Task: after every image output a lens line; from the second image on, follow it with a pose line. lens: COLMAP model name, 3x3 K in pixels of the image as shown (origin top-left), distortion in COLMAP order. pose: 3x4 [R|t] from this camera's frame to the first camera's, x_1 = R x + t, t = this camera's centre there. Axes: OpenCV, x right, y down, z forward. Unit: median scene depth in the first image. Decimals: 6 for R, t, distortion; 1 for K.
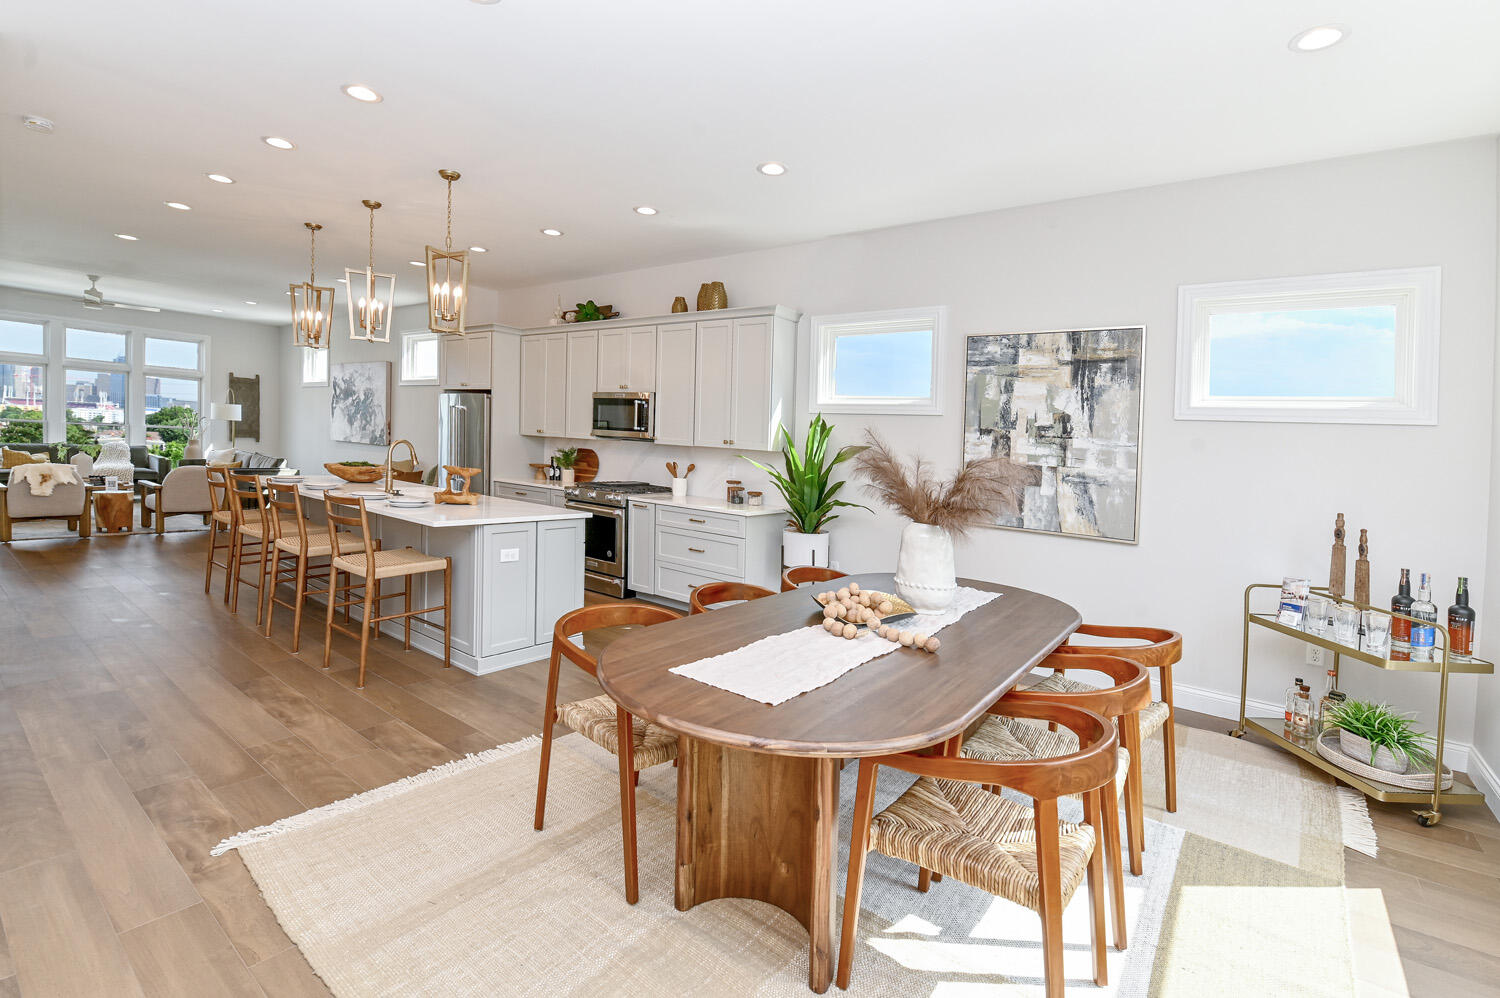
lens RADIAL K [[679.5, 0, 698.7], [0, 679.5, 449.3], [0, 0, 1]] dist [-0.000708, -0.009589]
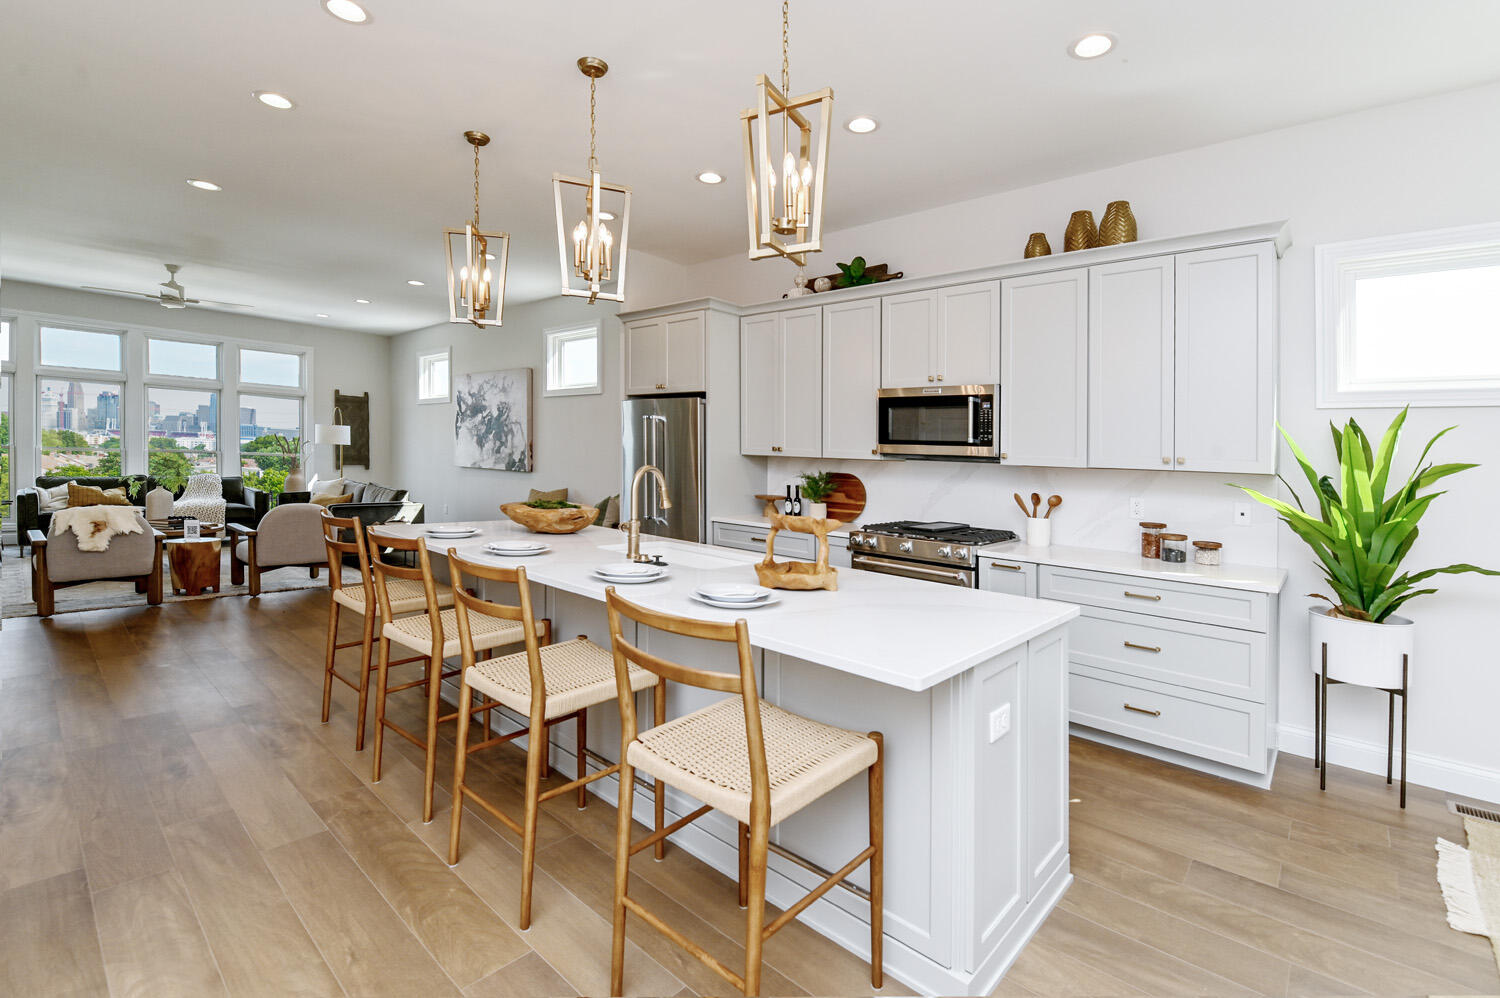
lens RADIAL K [[669.7, 0, 743.8], [0, 669.7, 459.7], [0, 0, 1]] dist [0.000750, -0.008869]
pose [[0.998741, -0.017543, -0.046991, -0.217886], [0.016952, 0.999773, -0.012937, -0.007080], [0.047207, 0.012124, 0.998812, 0.284579]]
